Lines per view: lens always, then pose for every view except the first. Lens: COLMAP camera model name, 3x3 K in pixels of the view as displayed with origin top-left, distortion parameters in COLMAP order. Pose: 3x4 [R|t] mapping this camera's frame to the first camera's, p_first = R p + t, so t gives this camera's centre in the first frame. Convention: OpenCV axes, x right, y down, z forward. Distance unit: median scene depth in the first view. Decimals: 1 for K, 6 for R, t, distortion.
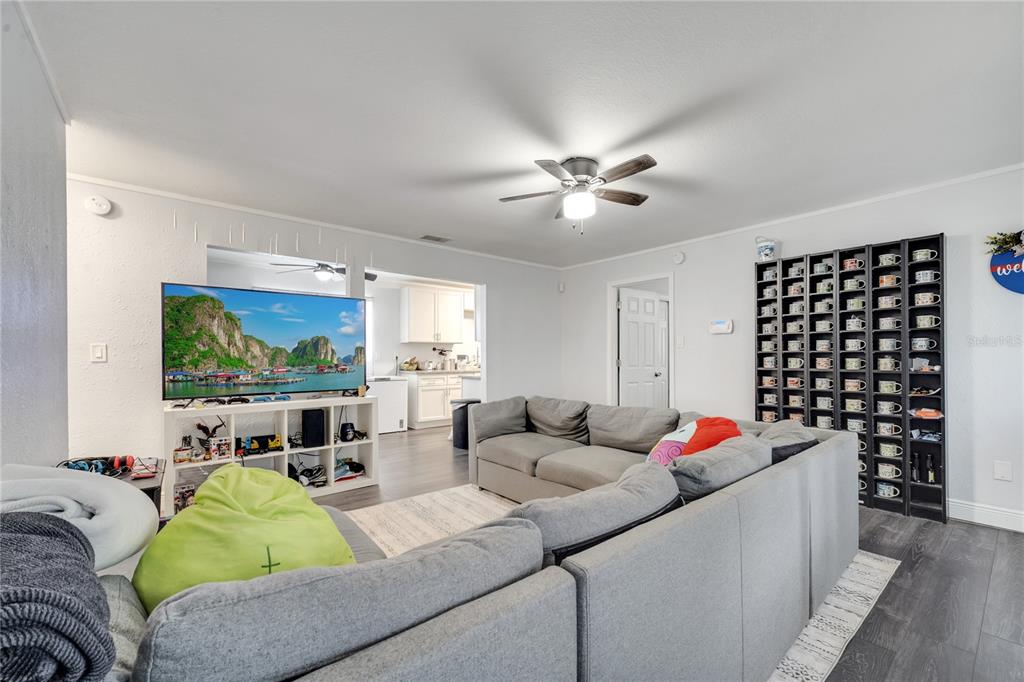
lens RADIAL K [[417.5, 0, 511.2], [0, 417.5, 355.6], [0, 0, 1]] dist [0.002010, -0.000073]
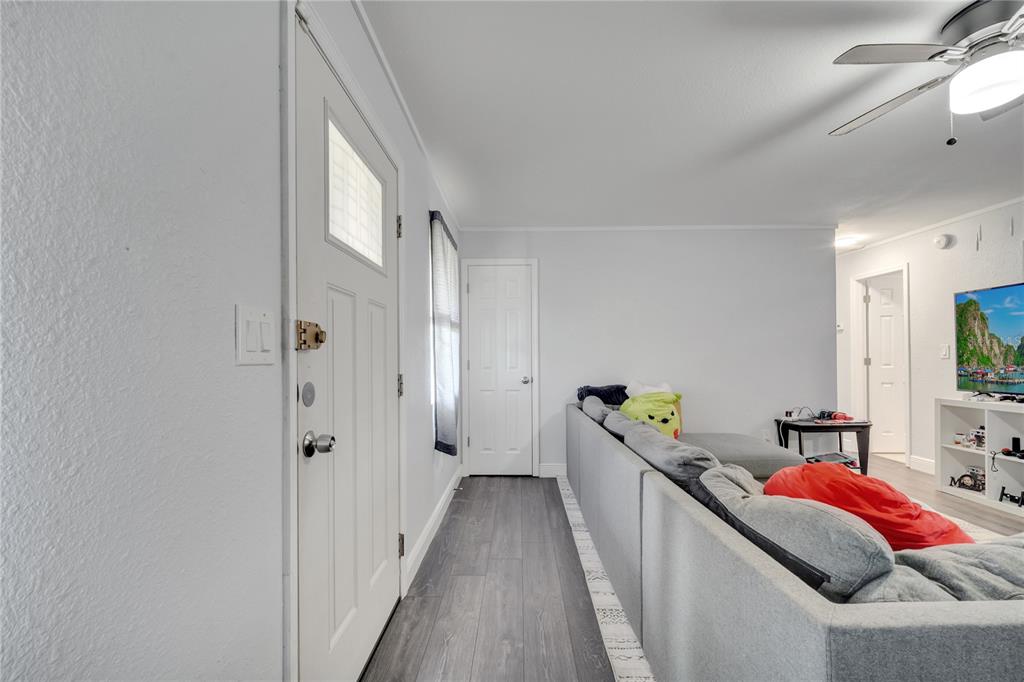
lens RADIAL K [[417.5, 0, 511.2], [0, 417.5, 355.6], [0, 0, 1]] dist [0.002010, -0.000073]
pose [[-0.652356, 0.002386, -0.757909, 0.830916], [0.009688, 0.999940, -0.005190, -0.001217], [0.757851, -0.010729, -0.652339, 0.724671]]
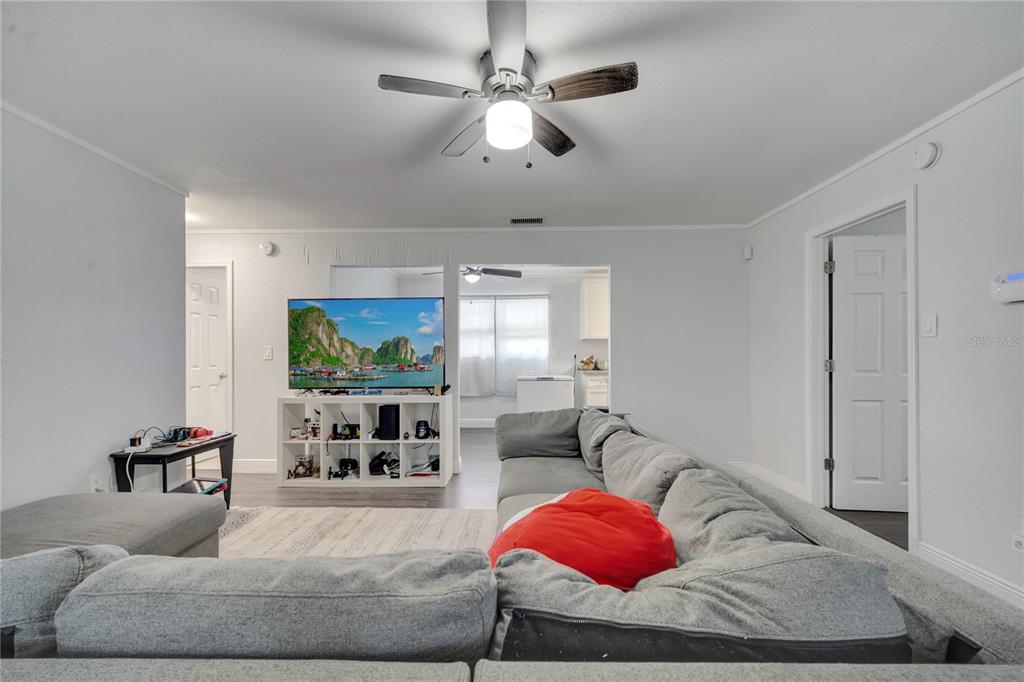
lens RADIAL K [[420.4, 0, 510.4], [0, 420.4, 351.5], [0, 0, 1]] dist [0.005116, -0.000132]
pose [[0.751889, -0.006402, -0.659259, 0.480028], [0.003600, 0.999978, -0.005605, -0.001618], [0.659280, 0.001841, 0.751895, 0.391316]]
